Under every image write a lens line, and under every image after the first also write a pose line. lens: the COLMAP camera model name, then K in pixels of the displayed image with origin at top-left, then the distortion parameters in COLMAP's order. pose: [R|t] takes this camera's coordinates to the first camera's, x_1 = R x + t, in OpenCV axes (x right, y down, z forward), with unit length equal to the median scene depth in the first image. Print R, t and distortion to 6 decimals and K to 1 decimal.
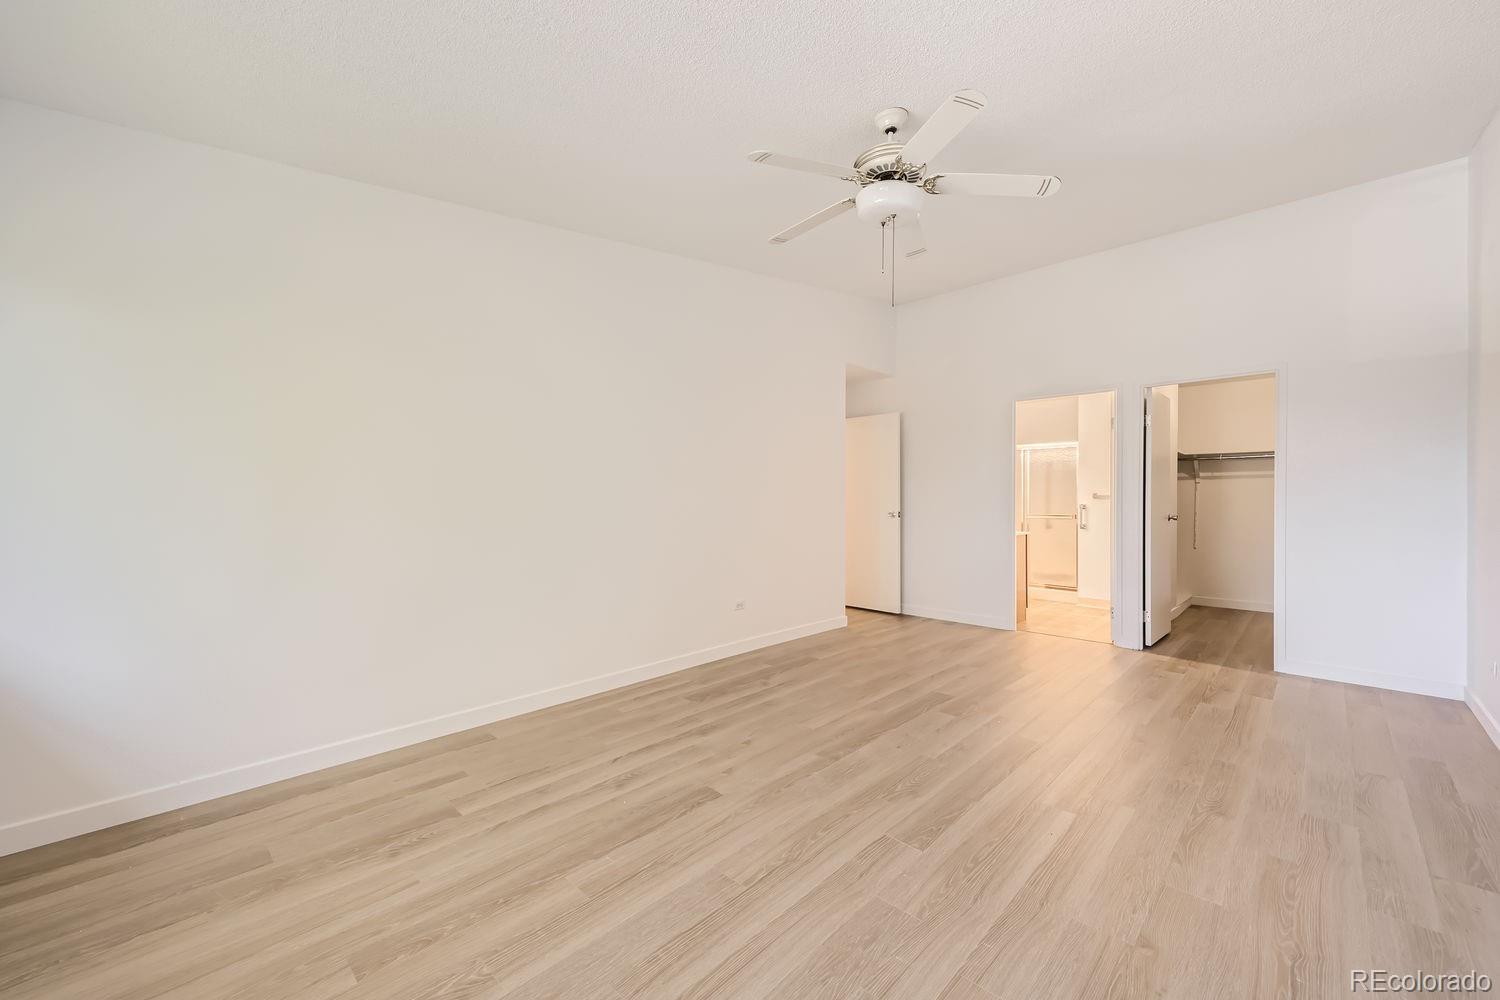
lens RADIAL K [[593.8, 0, 737.4], [0, 593.8, 493.4], [0, 0, 1]] dist [0.031688, -0.005966]
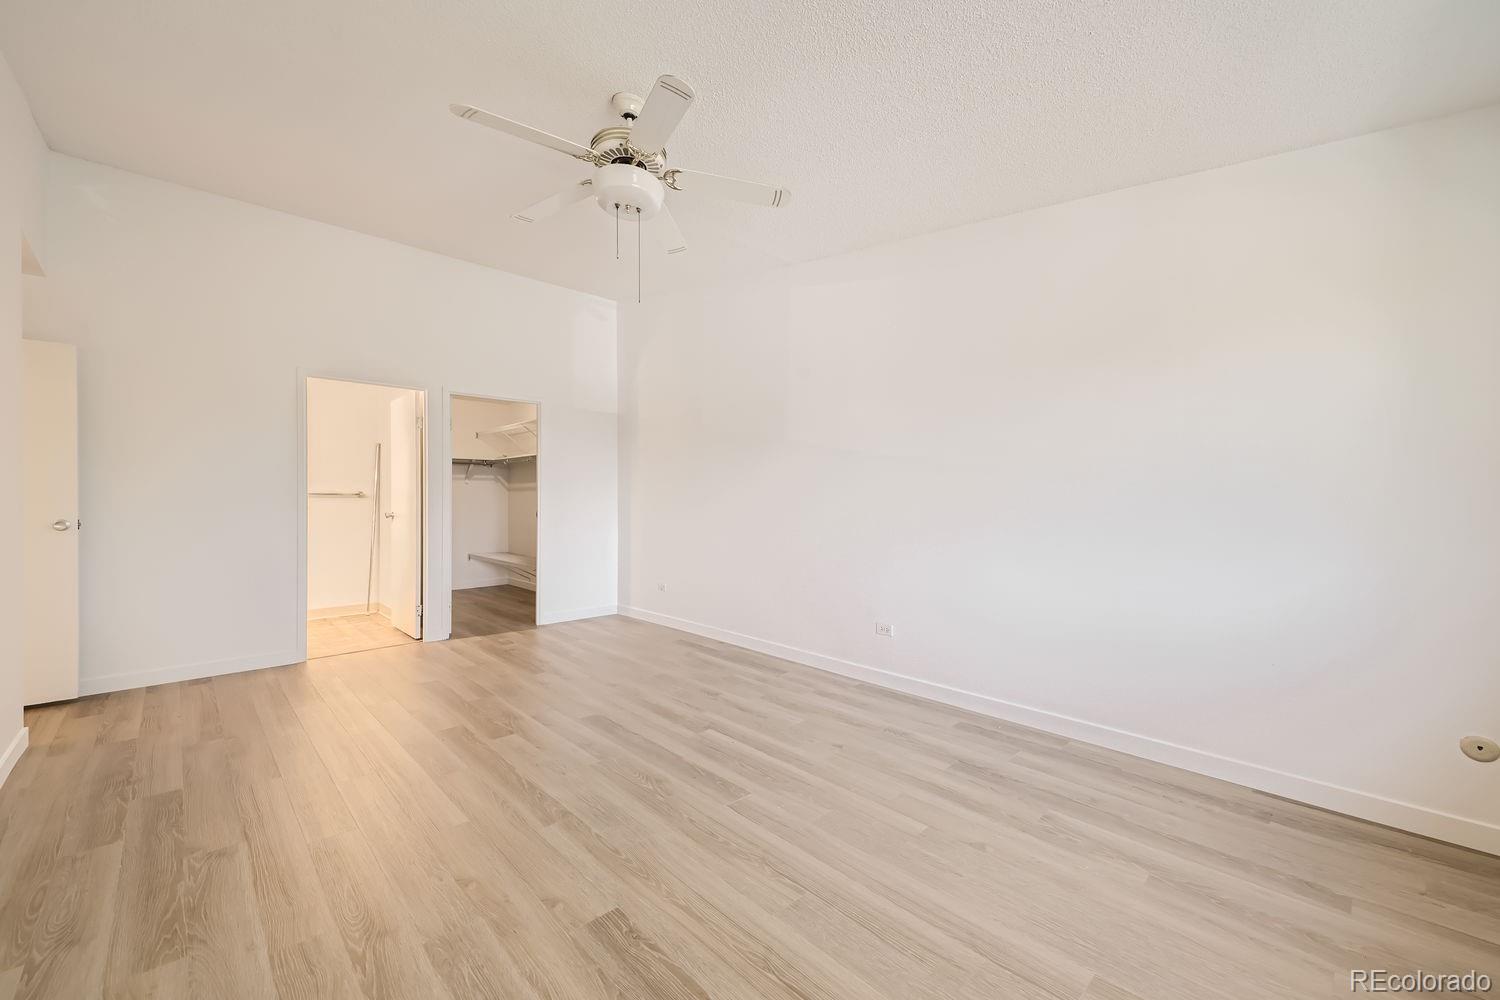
lens RADIAL K [[593.8, 0, 762.6], [0, 593.8, 508.1], [0, 0, 1]] dist [0.031688, -0.005966]
pose [[0.031148, -0.021789, 0.999277, -0.686119], [-0.008374, 0.999722, 0.022060, -0.001719], [-0.999480, -0.009055, 0.030957, 0.742026]]
